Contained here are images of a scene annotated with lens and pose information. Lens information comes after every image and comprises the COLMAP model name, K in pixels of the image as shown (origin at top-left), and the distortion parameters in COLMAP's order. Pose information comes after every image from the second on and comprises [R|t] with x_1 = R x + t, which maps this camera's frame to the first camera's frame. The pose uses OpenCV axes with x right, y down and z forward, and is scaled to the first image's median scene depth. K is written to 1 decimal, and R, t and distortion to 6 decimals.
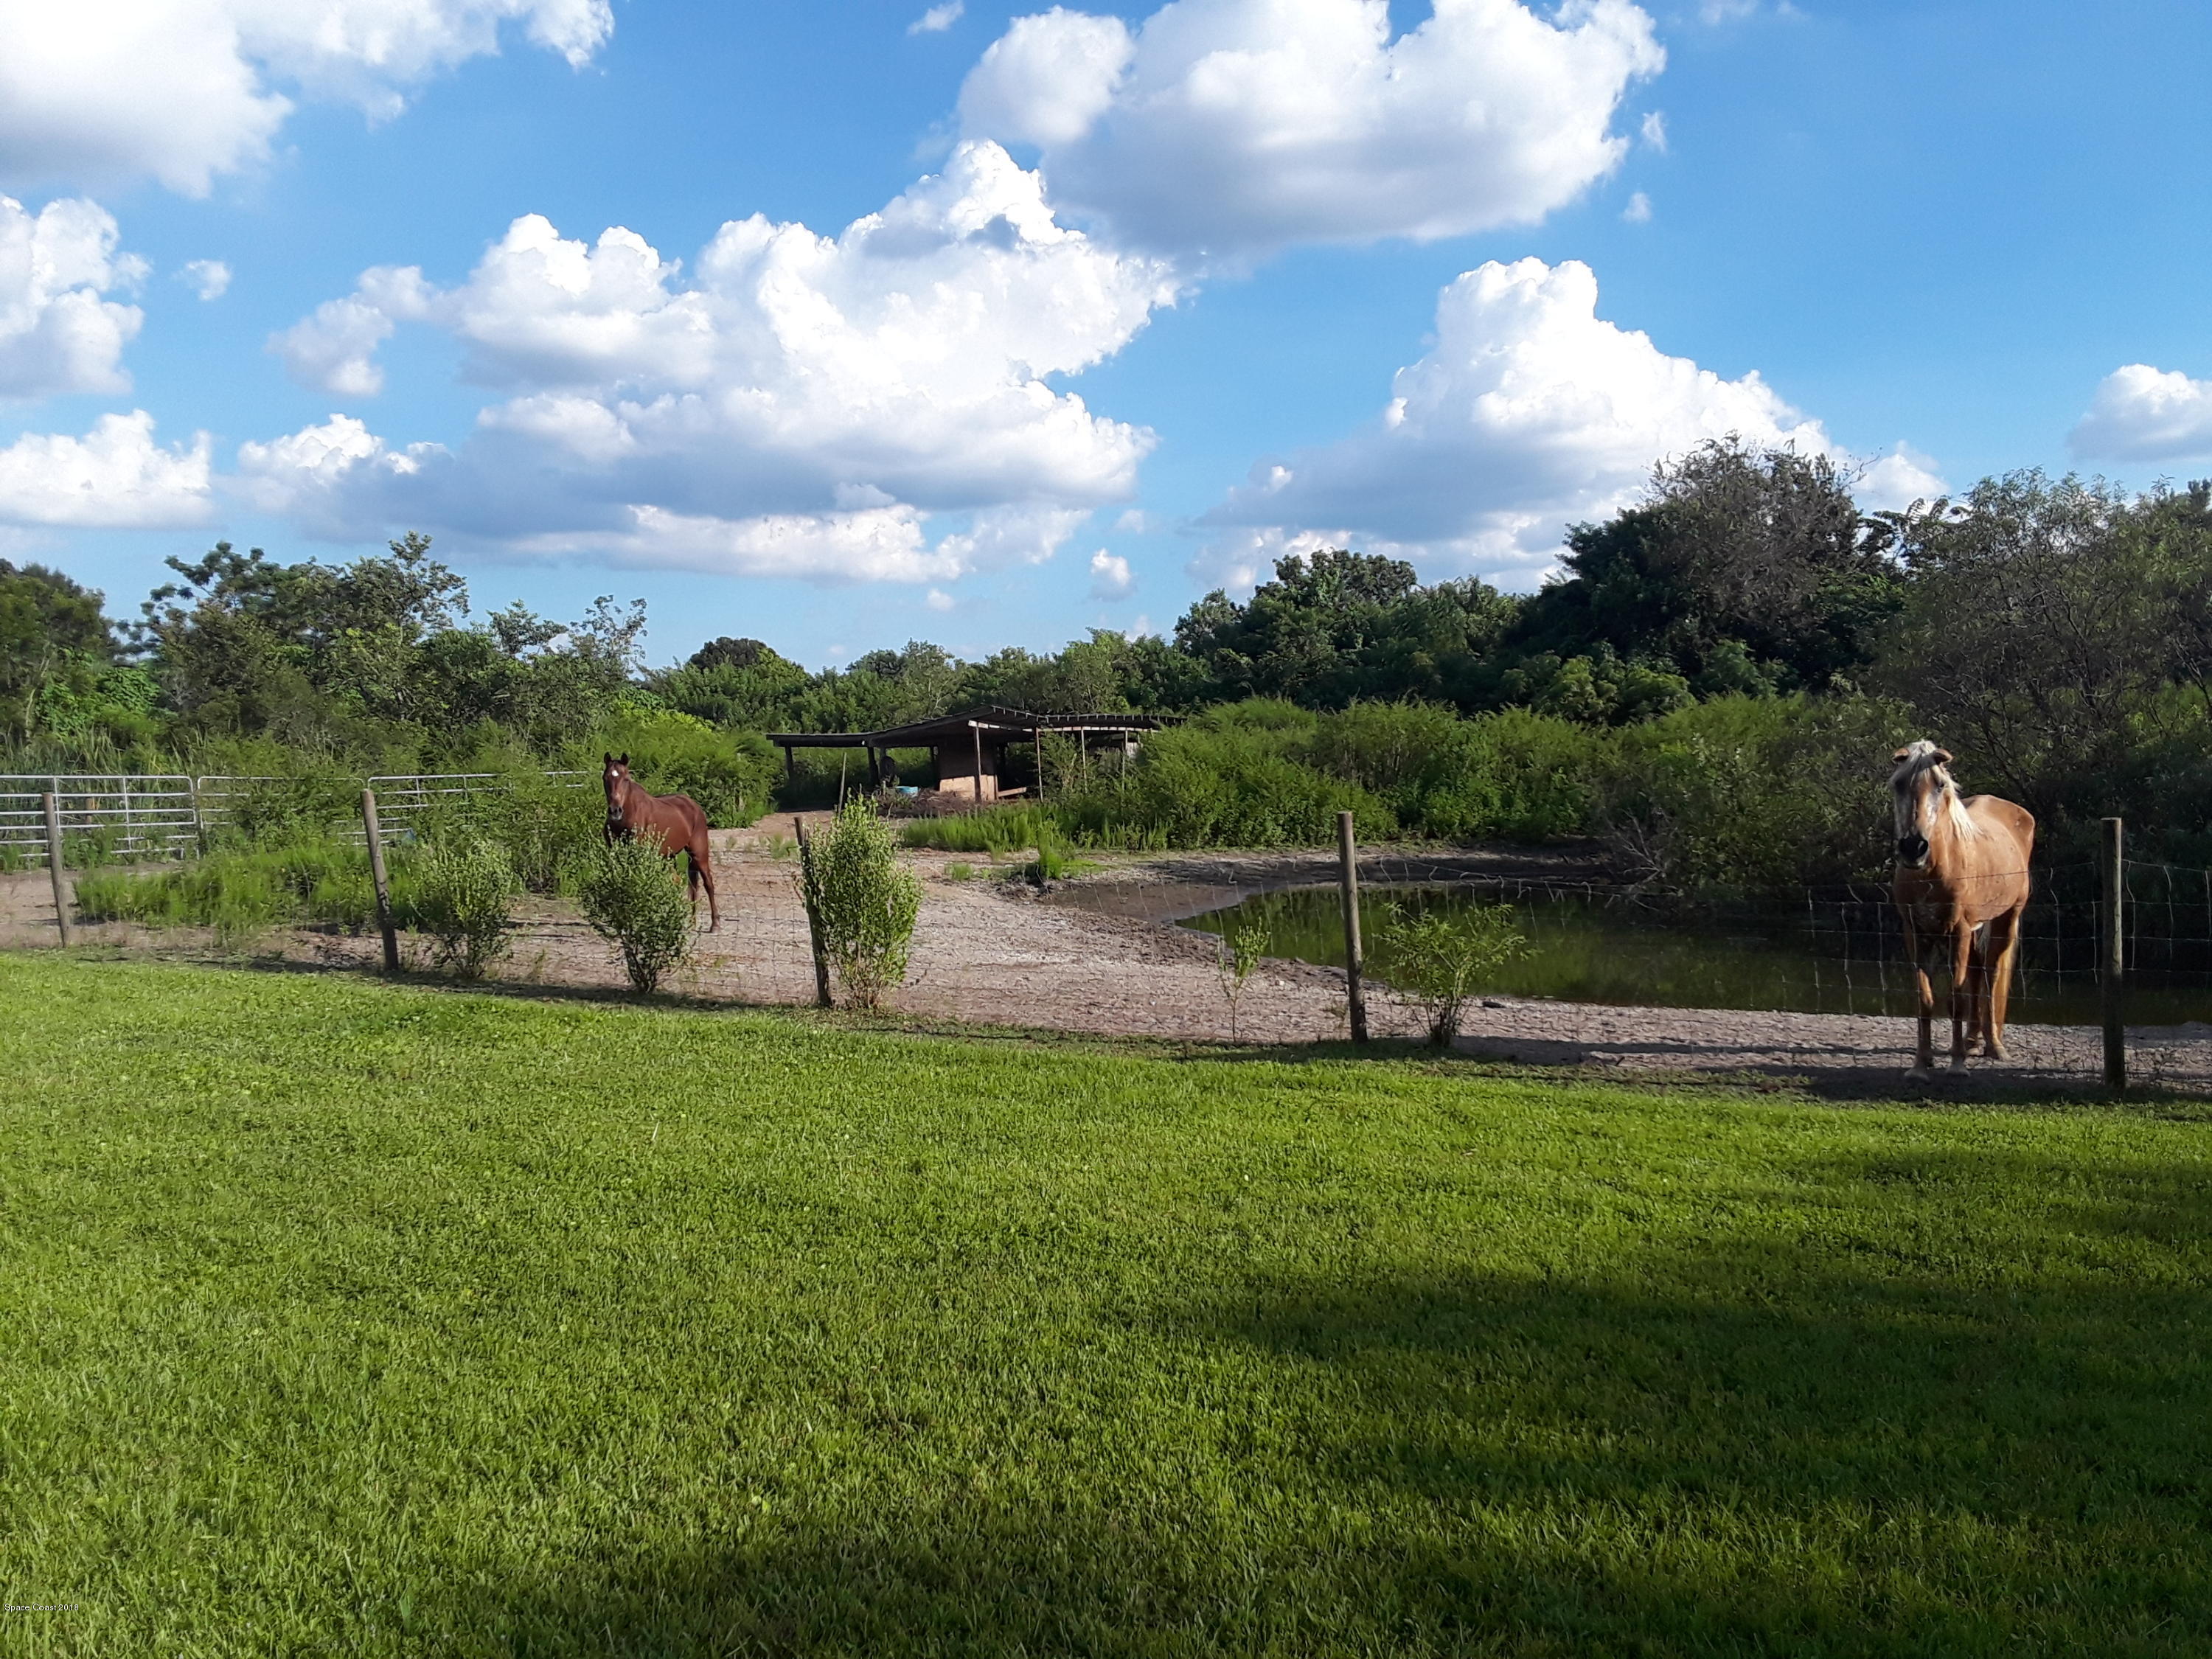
lens RADIAL K [[1775.6, 0, 1119.7], [0, 1775.6, 850.7], [0, 0, 1]] dist [0.106259, -0.168450]
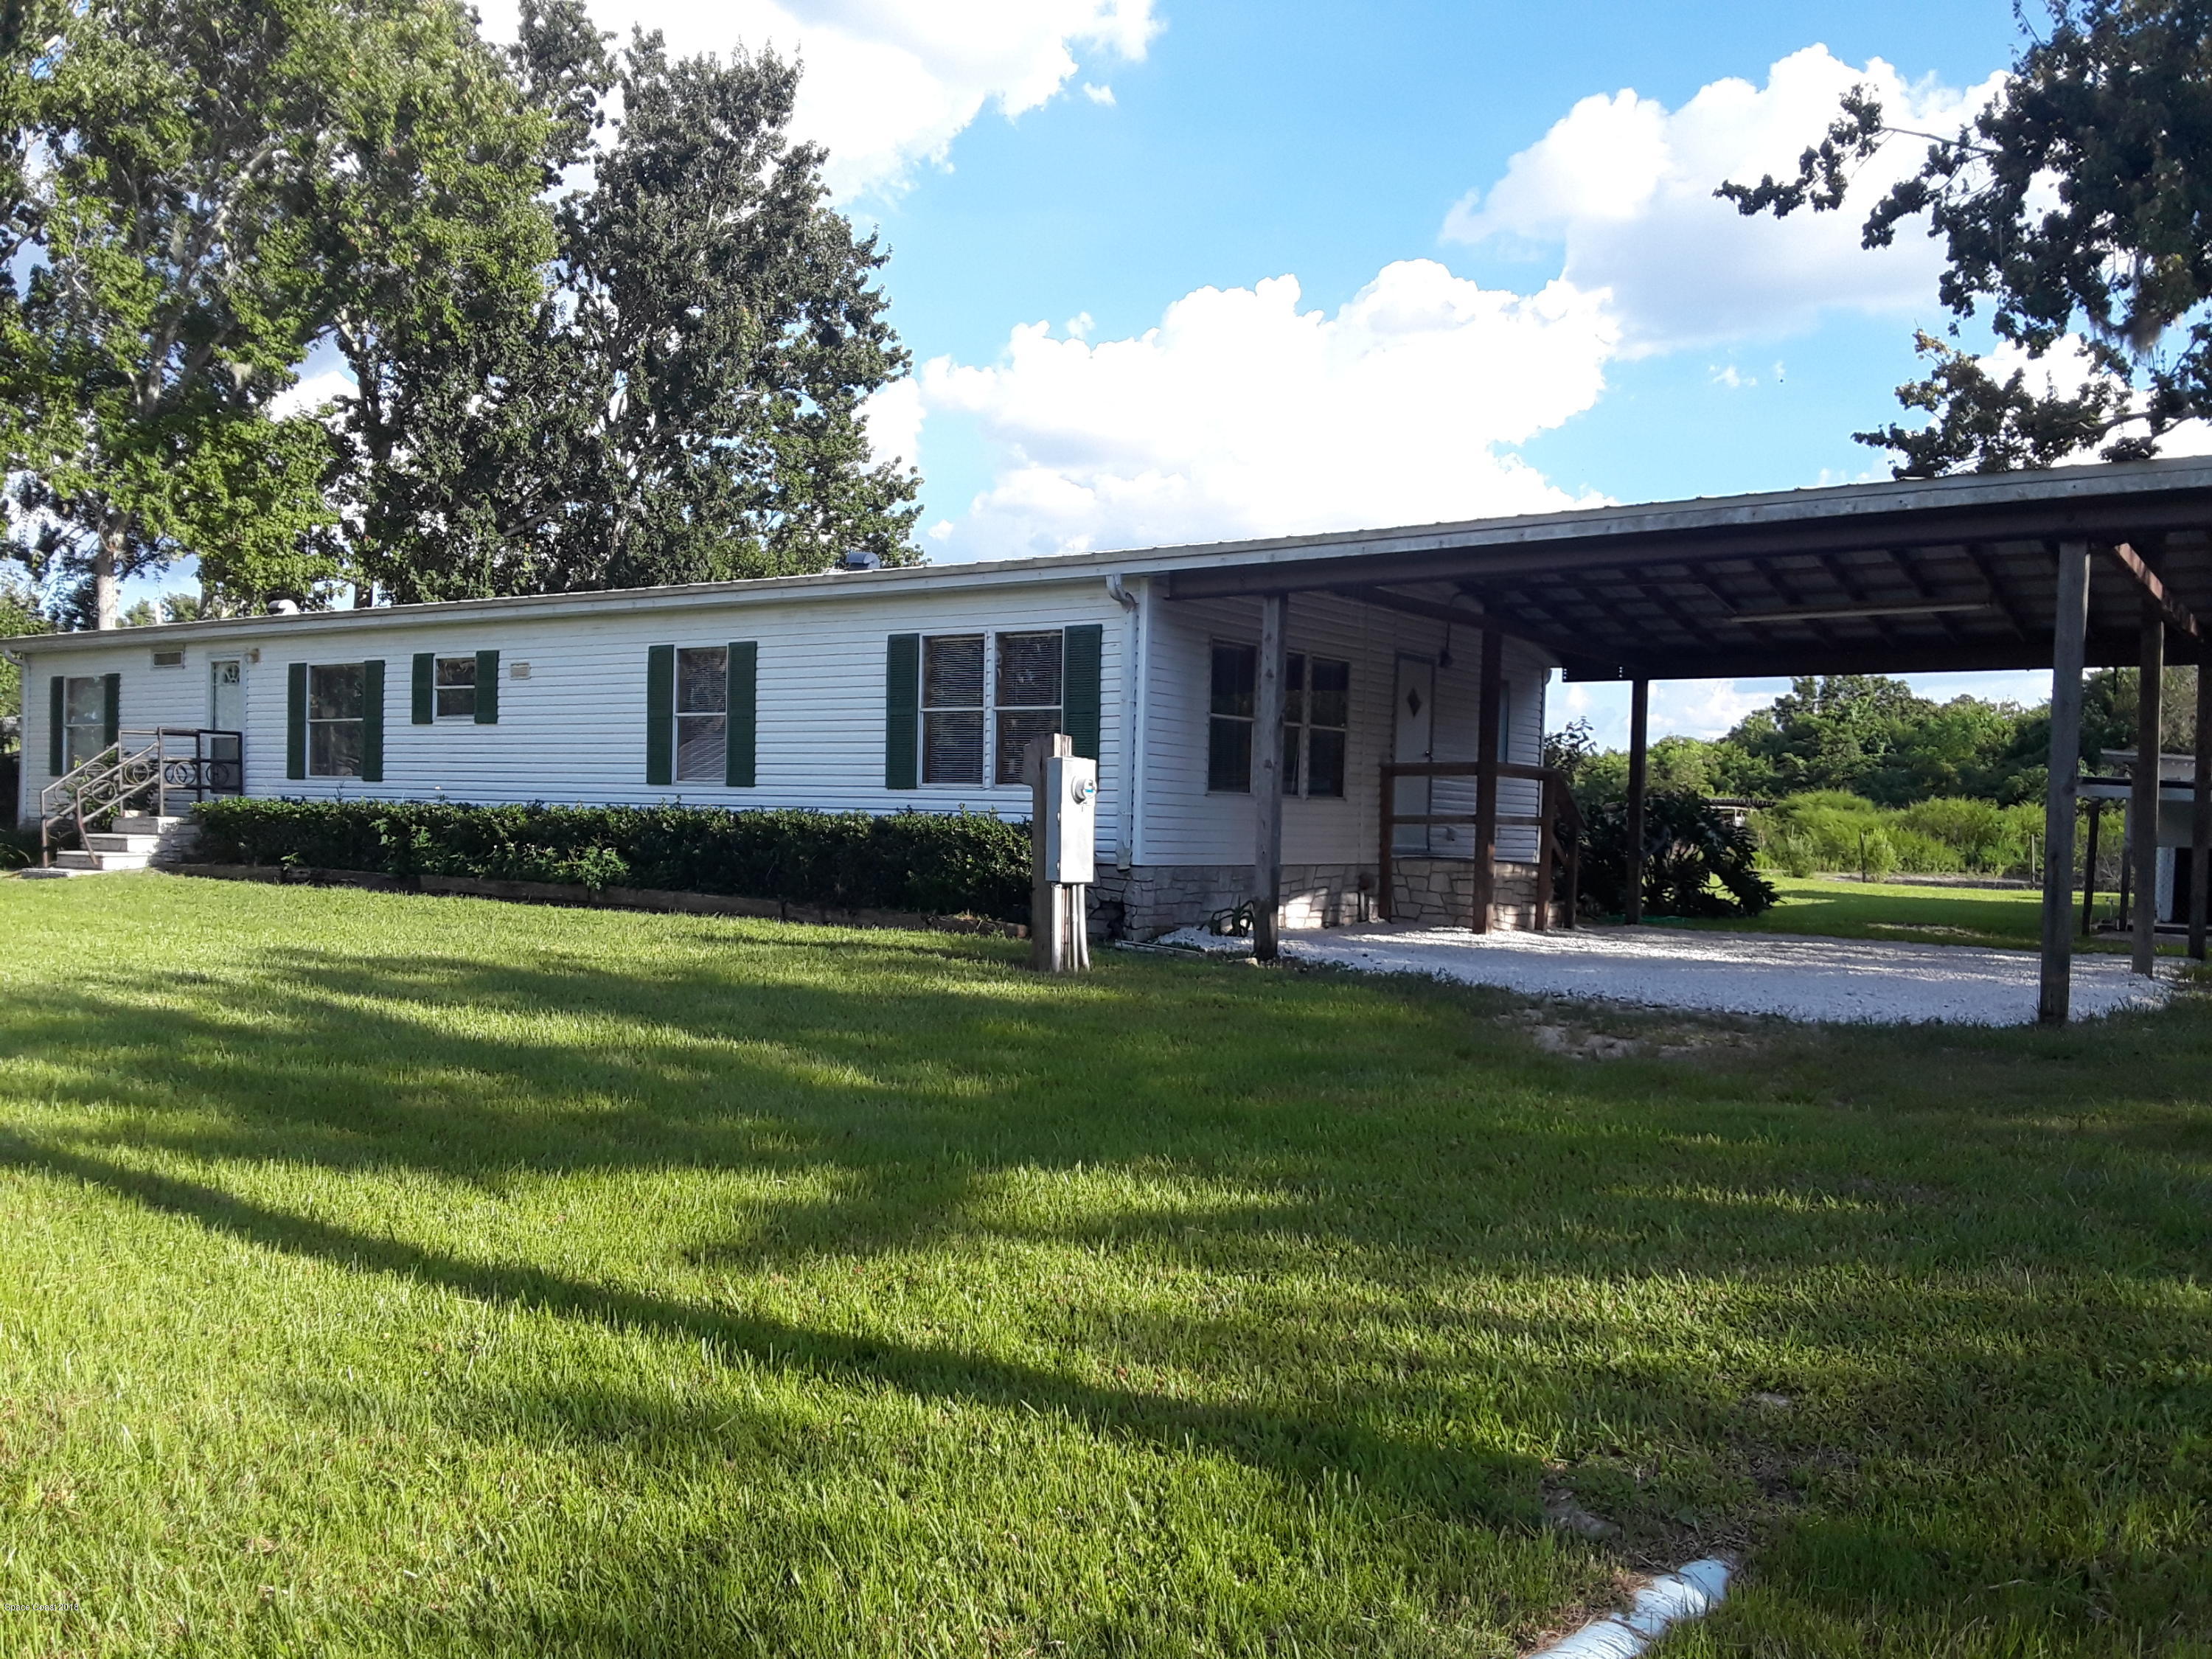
lens RADIAL K [[1775.6, 0, 1127.5], [0, 1775.6, 876.0], [0, 0, 1]] dist [0.106259, -0.168450]
pose [[0.977457, 0.041313, -0.207054, -0.320874], [-0.046438, 0.998722, -0.019951, 0.078428], [0.205965, 0.029117, 0.978126, -1.063785]]
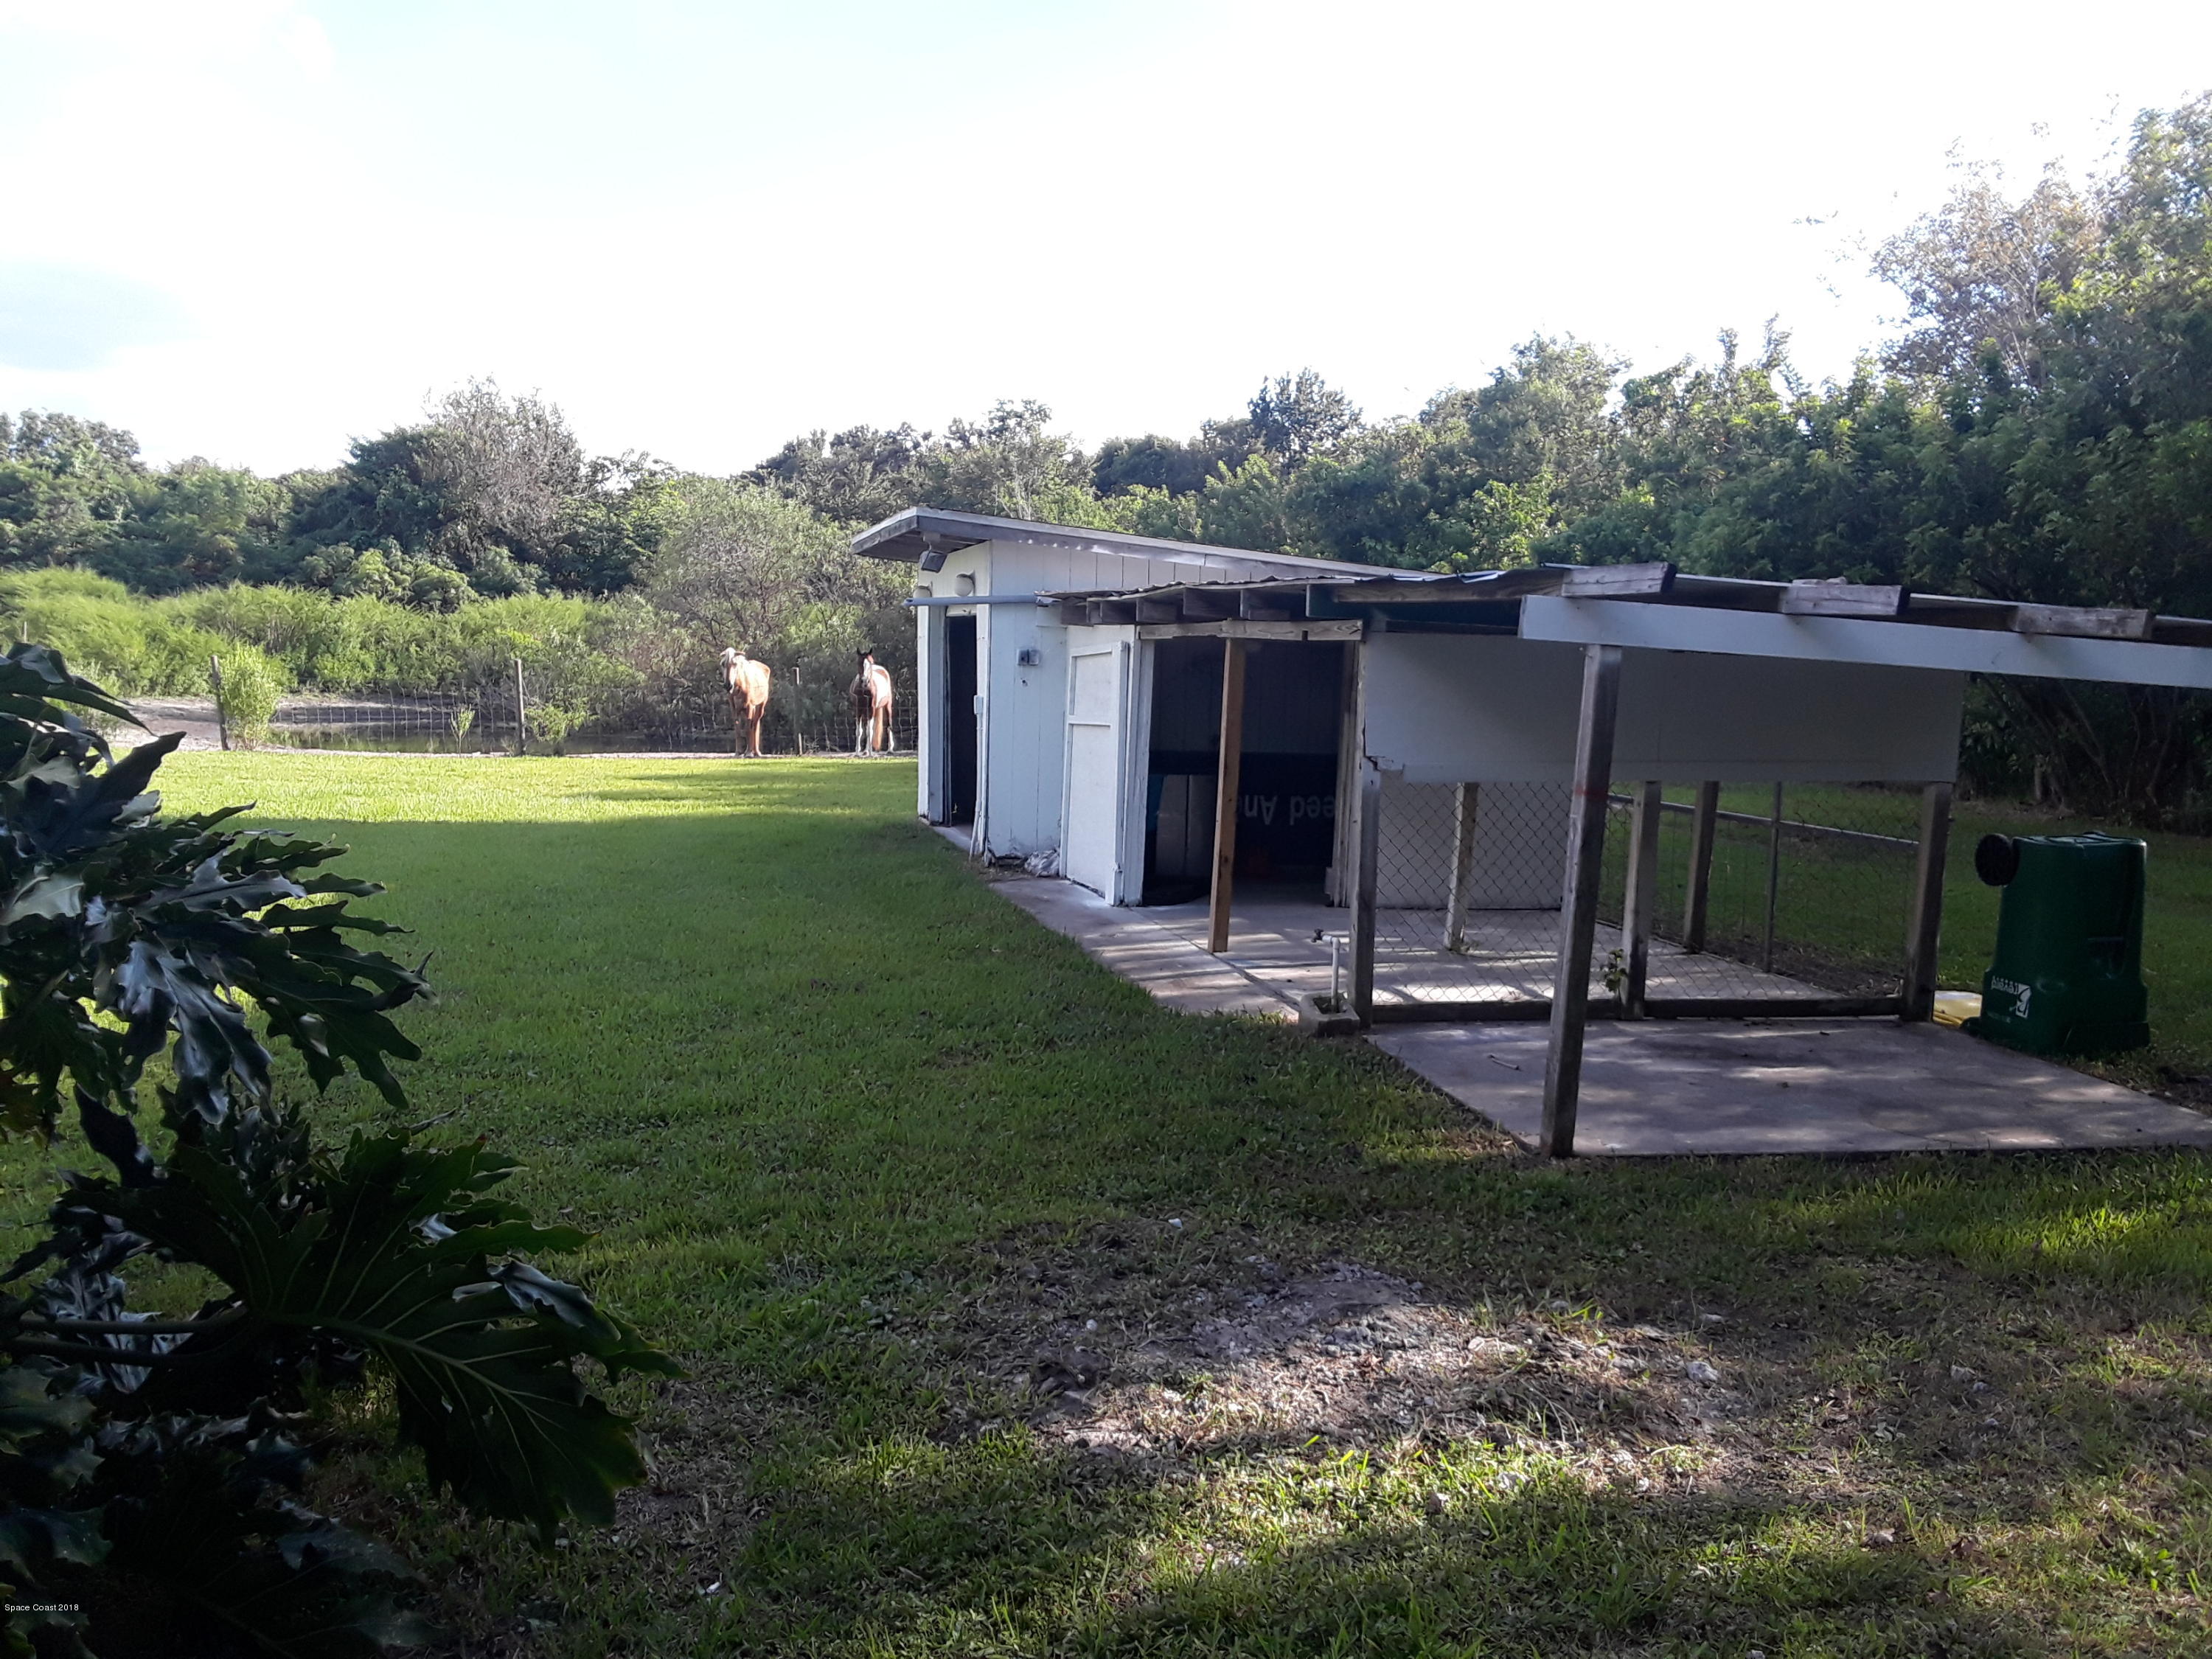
lens RADIAL K [[1775.6, 0, 1166.9], [0, 1775.6, 841.4], [0, 0, 1]] dist [0.106259, -0.168450]
pose [[0.744457, -0.041452, 0.666383, -0.272005], [0.001961, 0.998202, 0.059902, 0.025991], [-0.667668, -0.043287, 0.743200, -0.451434]]
